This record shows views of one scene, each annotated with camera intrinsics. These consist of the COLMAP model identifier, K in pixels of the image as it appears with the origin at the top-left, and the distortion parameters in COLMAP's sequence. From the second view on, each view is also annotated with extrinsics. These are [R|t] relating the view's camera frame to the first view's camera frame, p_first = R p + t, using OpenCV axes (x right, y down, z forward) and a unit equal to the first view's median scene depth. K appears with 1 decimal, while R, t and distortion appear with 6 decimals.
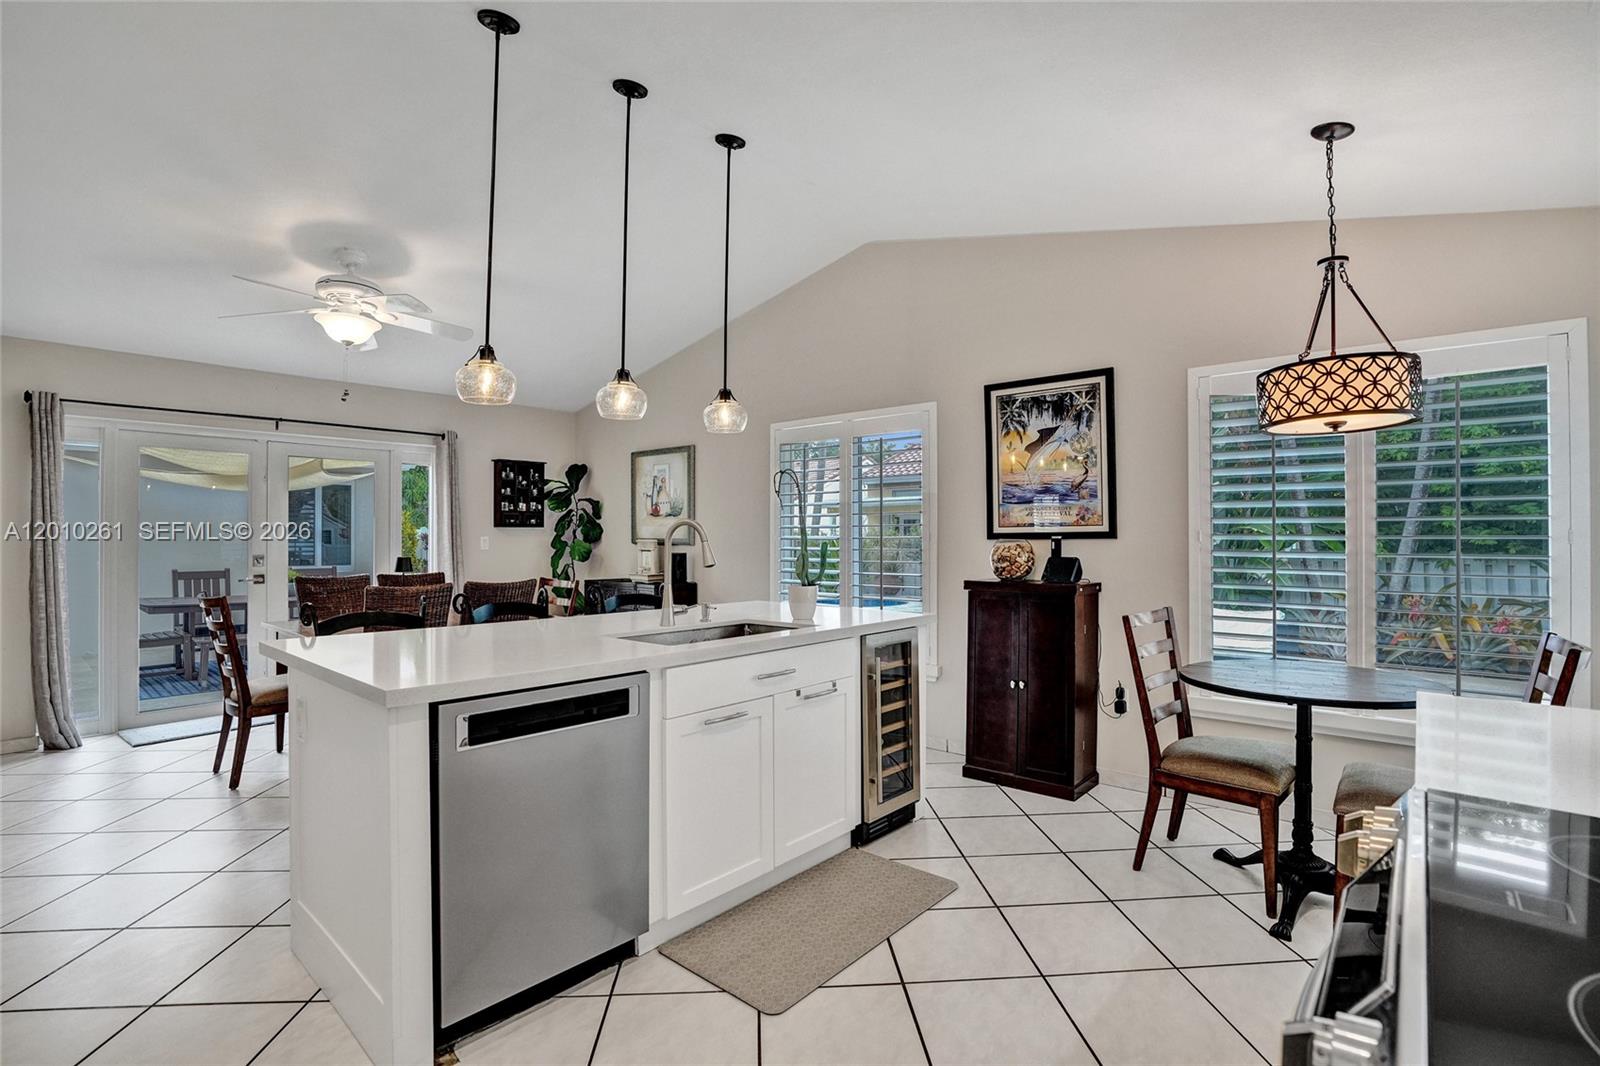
lens RADIAL K [[735.9, 0, 795.5], [0, 735.9, 535.7], [0, 0, 1]] dist [-0.067043, 0.026982]
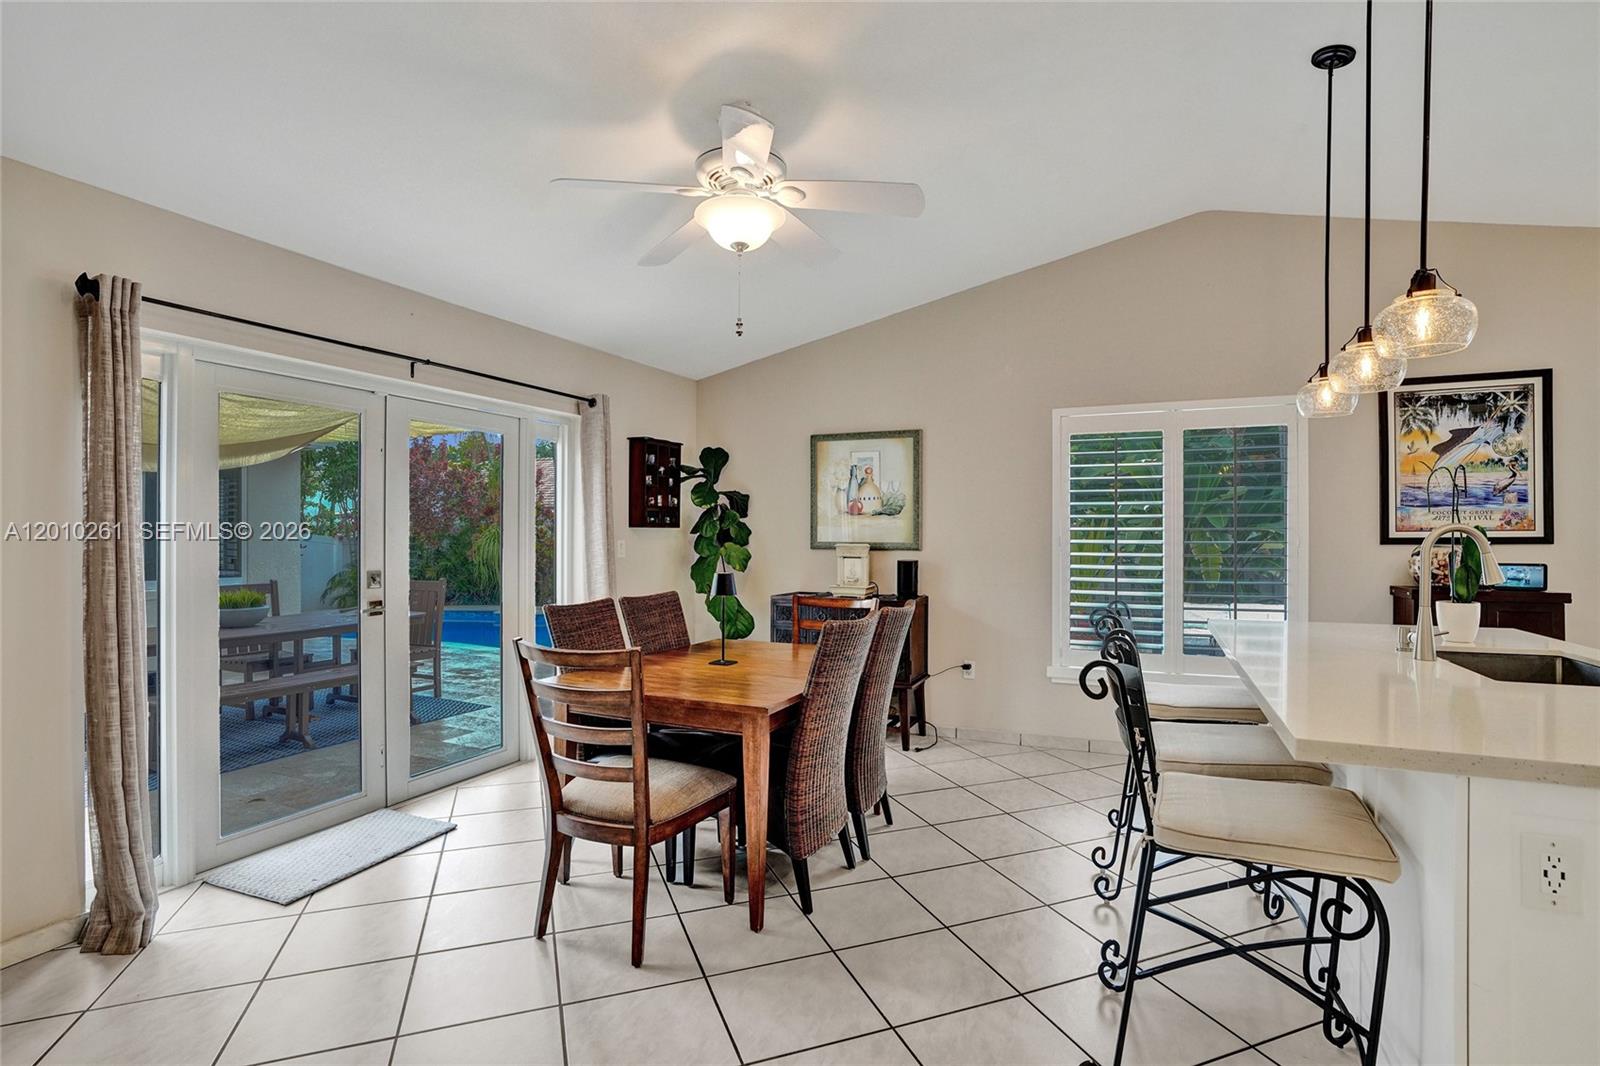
lens RADIAL K [[758.0, 0, 800.0], [0, 758.0, 533.0], [0, 0, 1]] dist [-0.063968, 0.025225]
pose [[0.957571, 0.000804, 0.288197, -0.735624], [-0.000698, 1.000000, -0.000469, -0.008879], [-0.288197, 0.000248, 0.957571, 0.319056]]
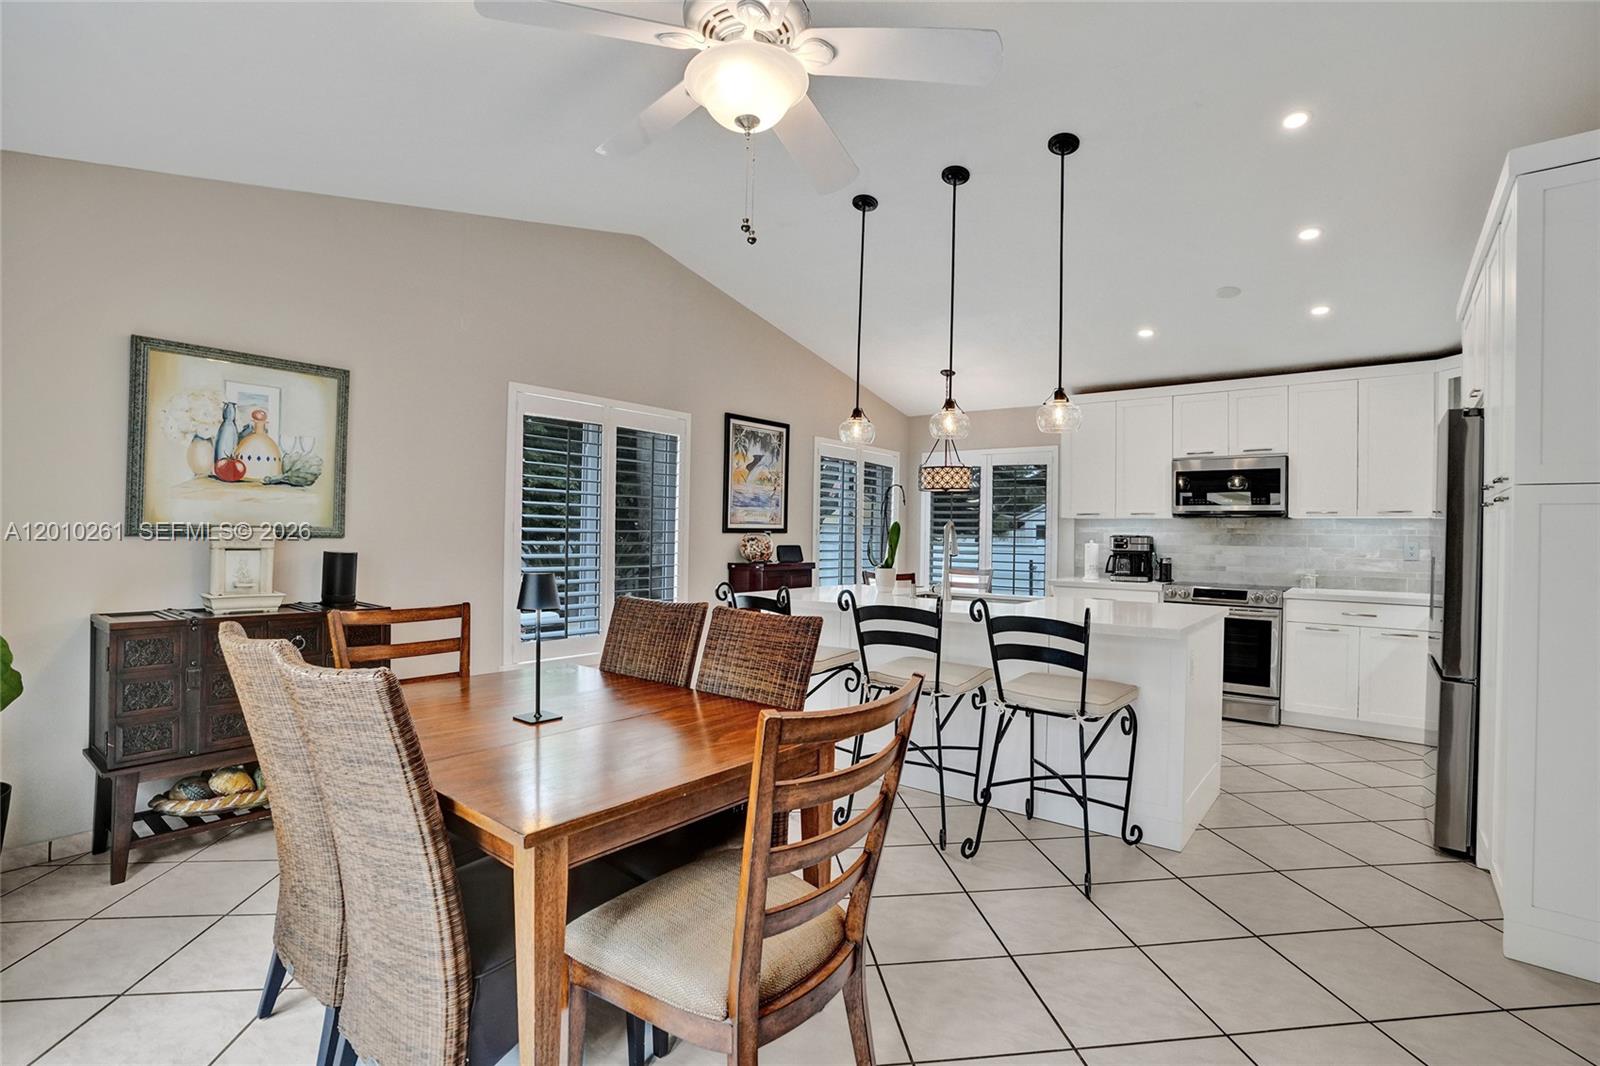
lens RADIAL K [[752.0, 0, 800.0], [0, 752.0, 533.0], [0, 0, 1]] dist [-0.069522, 0.018980]
pose [[-0.046818, -0.001678, 0.998902, -1.079503], [-0.020610, 0.999787, 0.000714, 0.001629], [-0.998691, -0.020554, -0.046842, 0.946483]]
